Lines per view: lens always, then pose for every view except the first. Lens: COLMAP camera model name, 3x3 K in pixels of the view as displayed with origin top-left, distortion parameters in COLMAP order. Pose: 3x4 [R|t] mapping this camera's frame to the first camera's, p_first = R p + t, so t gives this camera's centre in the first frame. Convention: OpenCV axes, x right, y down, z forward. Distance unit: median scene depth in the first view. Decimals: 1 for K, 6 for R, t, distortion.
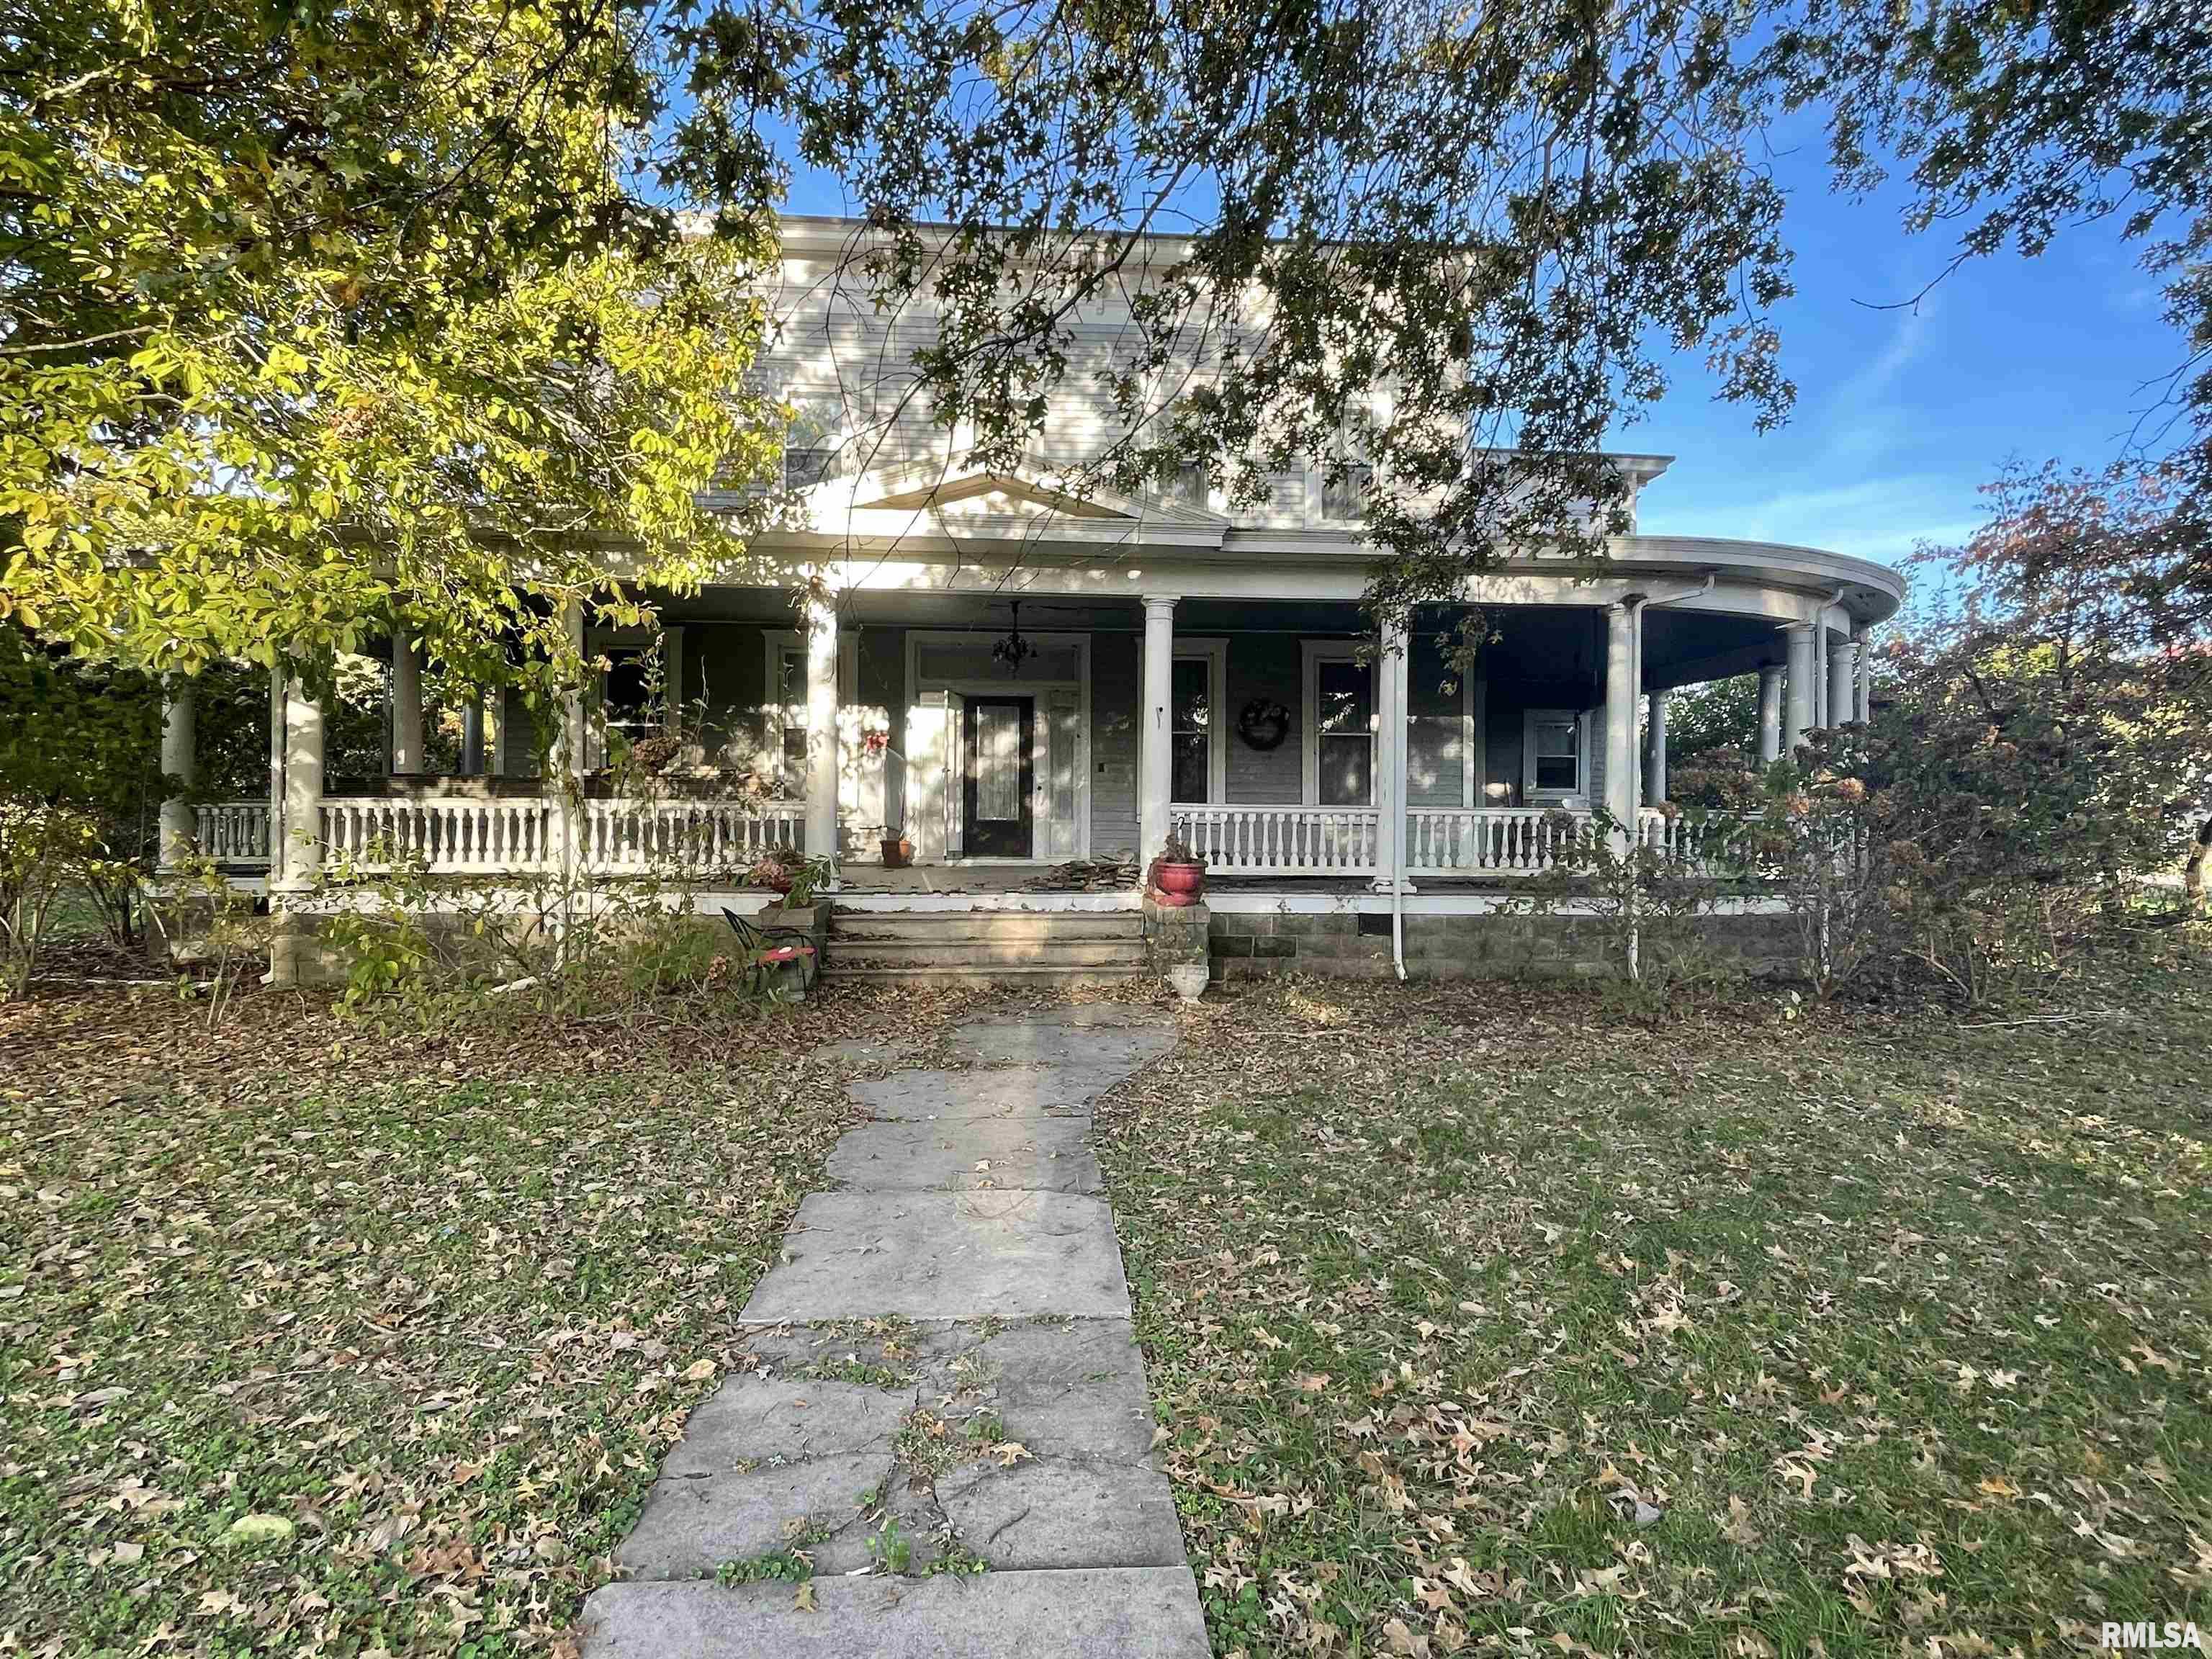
lens RADIAL K [[1165.1, 0, 1106.0], [0, 1165.1, 829.5], [0, 0, 1]] dist [0.000222, -0.000001]
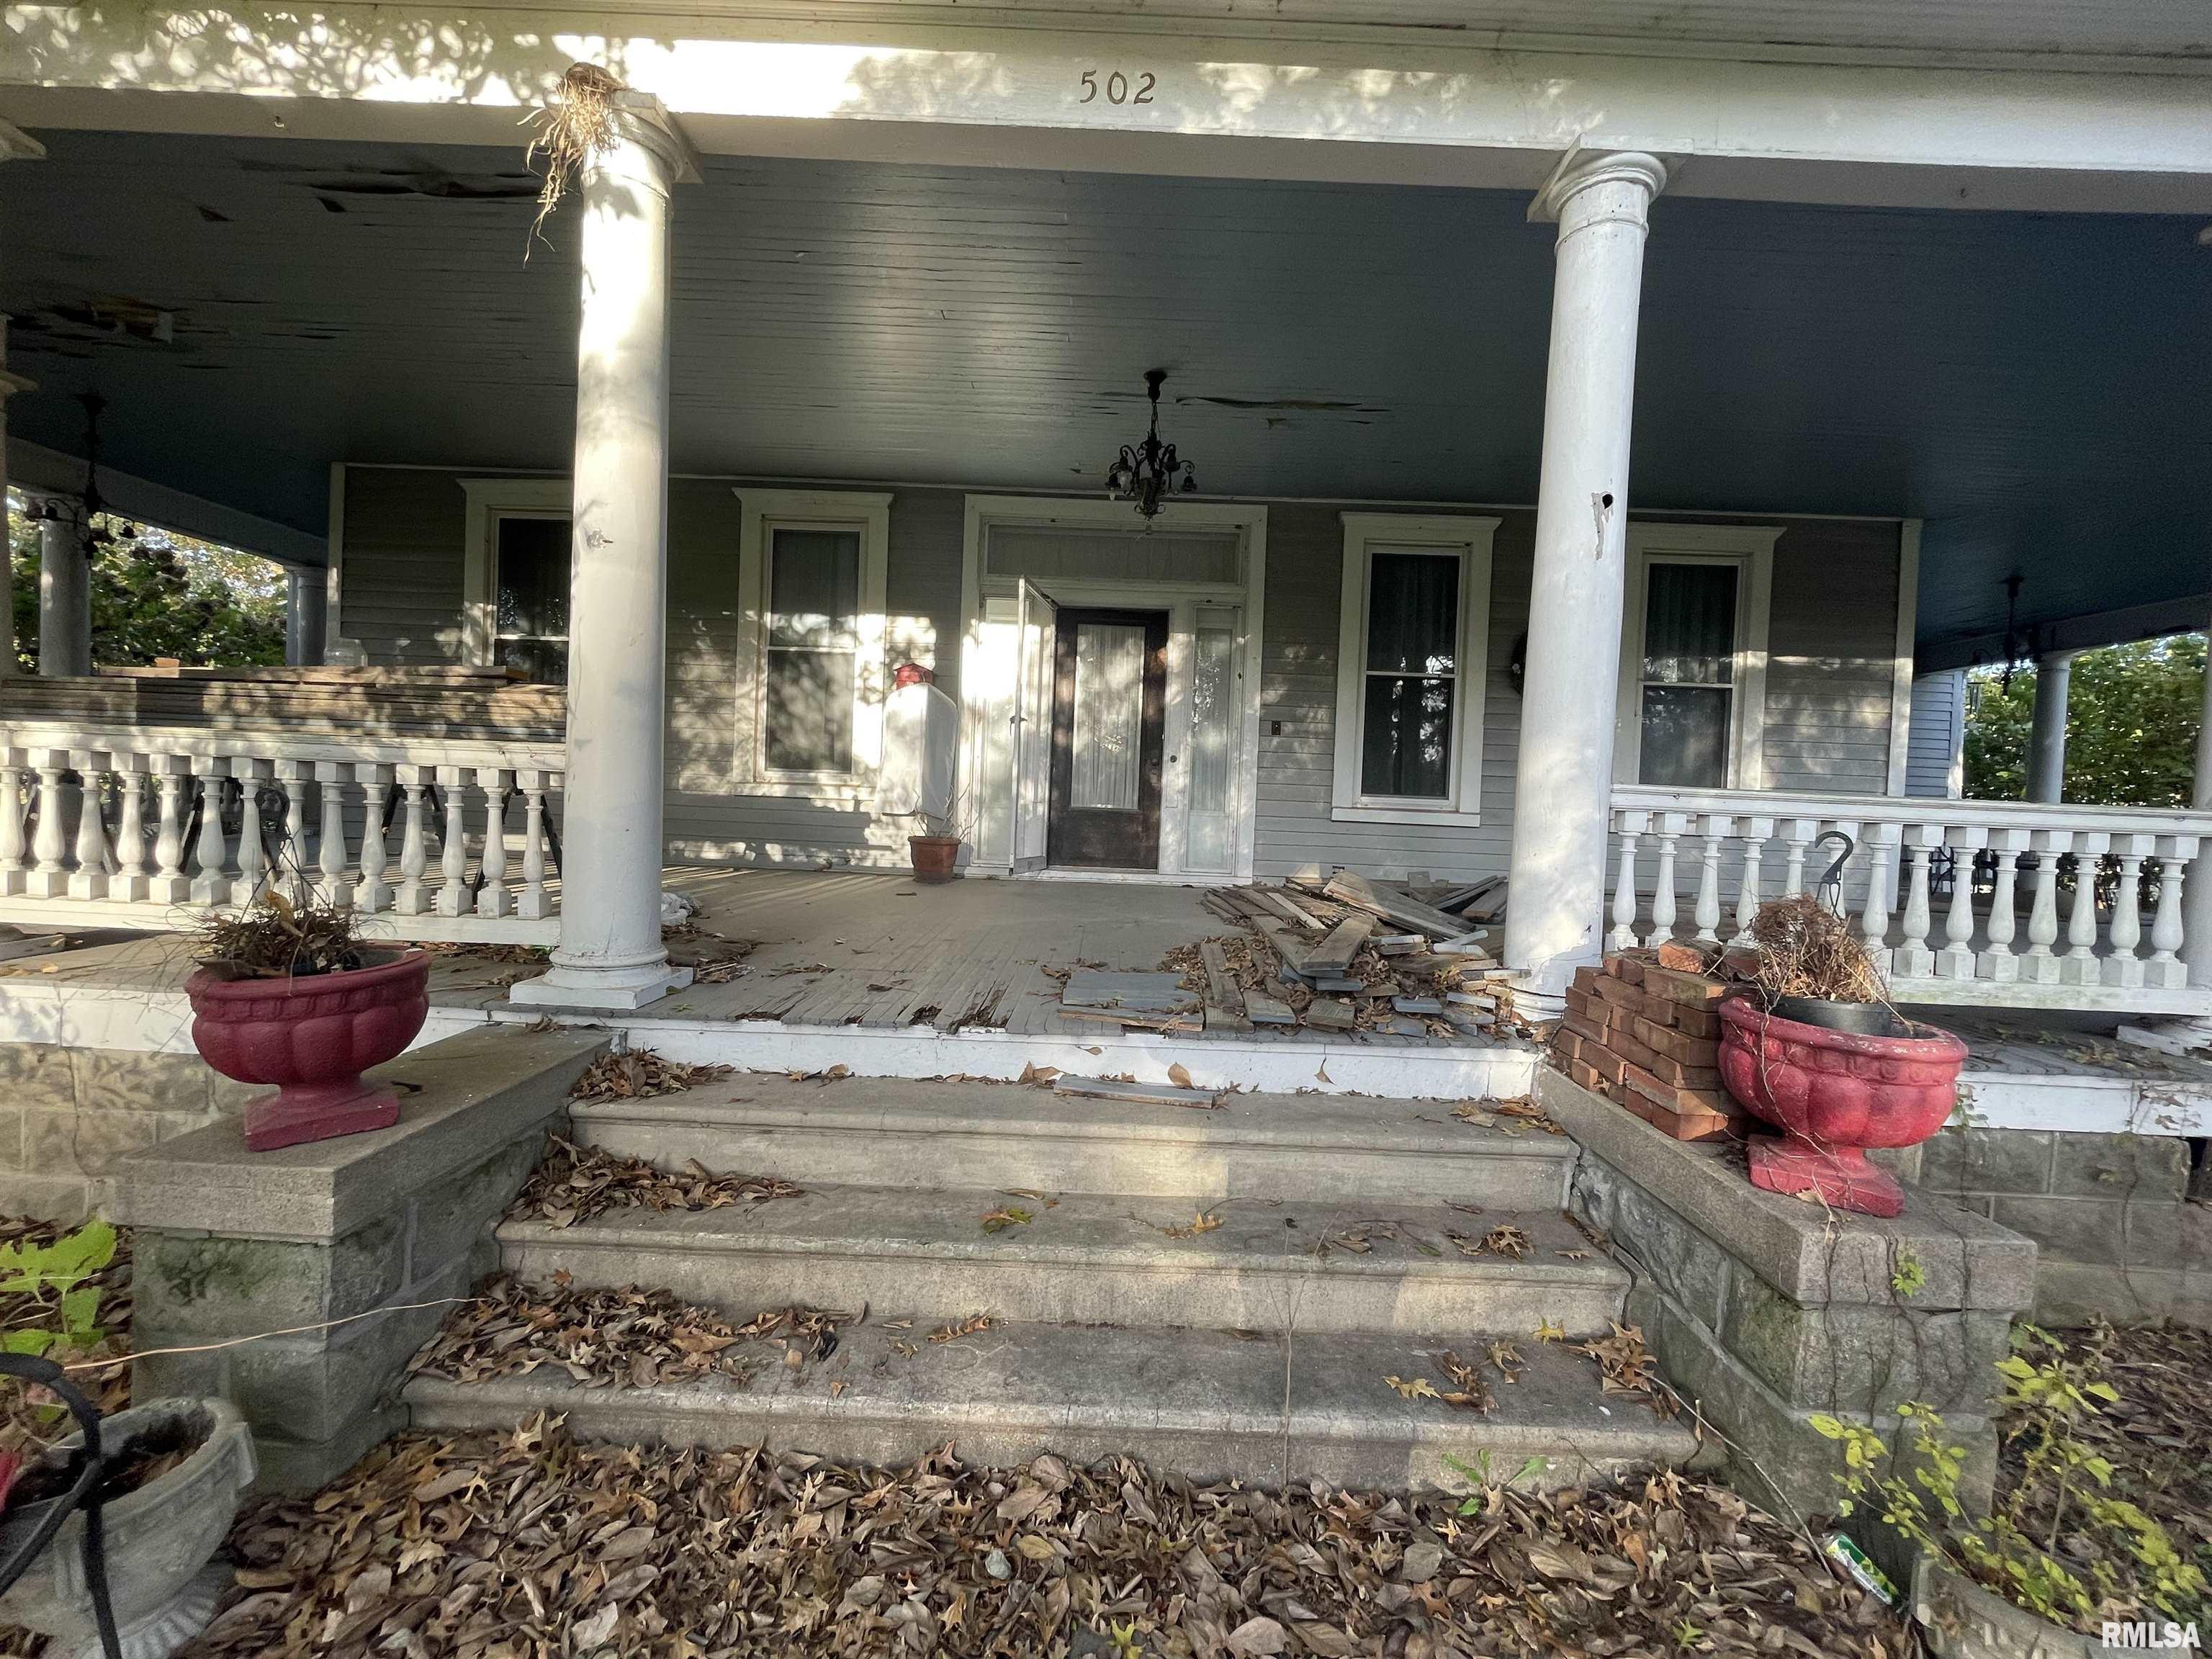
lens RADIAL K [[889.3, 0, 1106.0], [0, 889.3, 829.5], [0, 0, 1]] dist [-0.000106, -0.000001]
pose [[0.995454, 0.031639, -0.089833, -0.051024], [-0.029289, 0.999197, 0.027355, -0.008937], [0.090626, -0.024599, 0.995581, 0.538554]]
